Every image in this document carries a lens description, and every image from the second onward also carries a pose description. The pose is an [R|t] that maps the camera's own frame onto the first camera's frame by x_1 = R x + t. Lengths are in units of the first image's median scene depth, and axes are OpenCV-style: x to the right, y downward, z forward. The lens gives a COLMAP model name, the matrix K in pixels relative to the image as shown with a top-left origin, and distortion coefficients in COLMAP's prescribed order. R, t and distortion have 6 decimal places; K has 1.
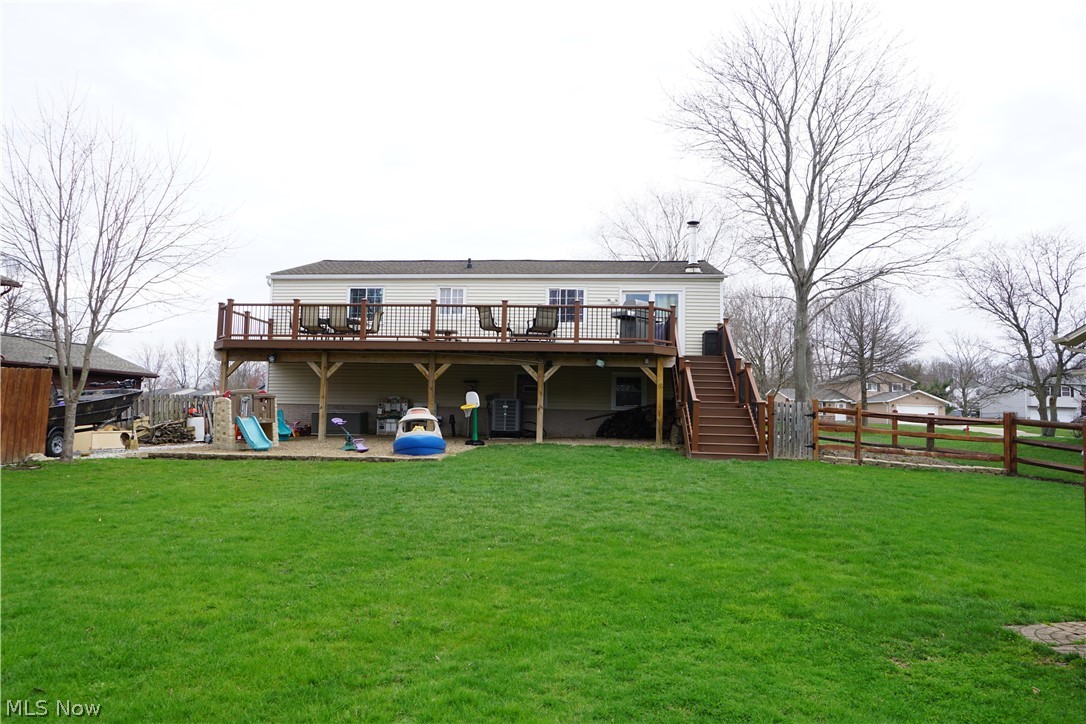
lens RADIAL K [[704.2, 0, 543.0], [0, 704.2, 362.0], [0, 0, 1]] dist [-0.001861, -0.000486]
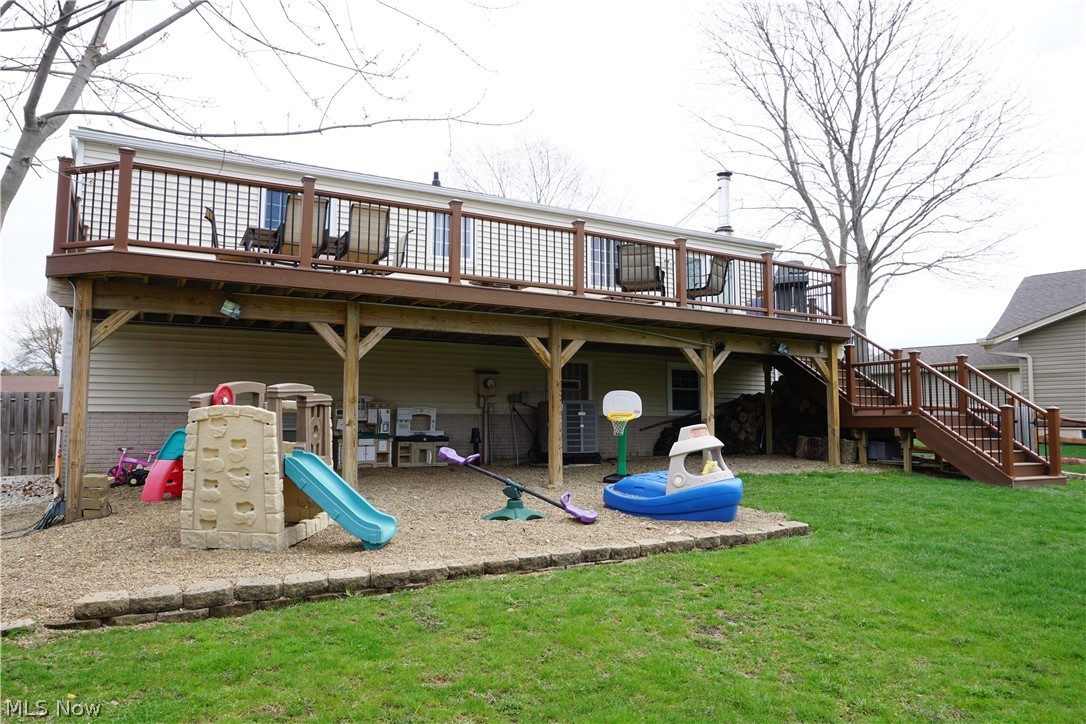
lens RADIAL K [[704.2, 0, 543.0], [0, 704.2, 362.0], [0, 0, 1]] dist [-0.001861, -0.000486]
pose [[0.832903, 0.027154, 0.552752, -0.464875], [-0.036775, 0.999304, 0.006323, 0.017300], [-0.552196, -0.025594, 0.833322, 0.546454]]
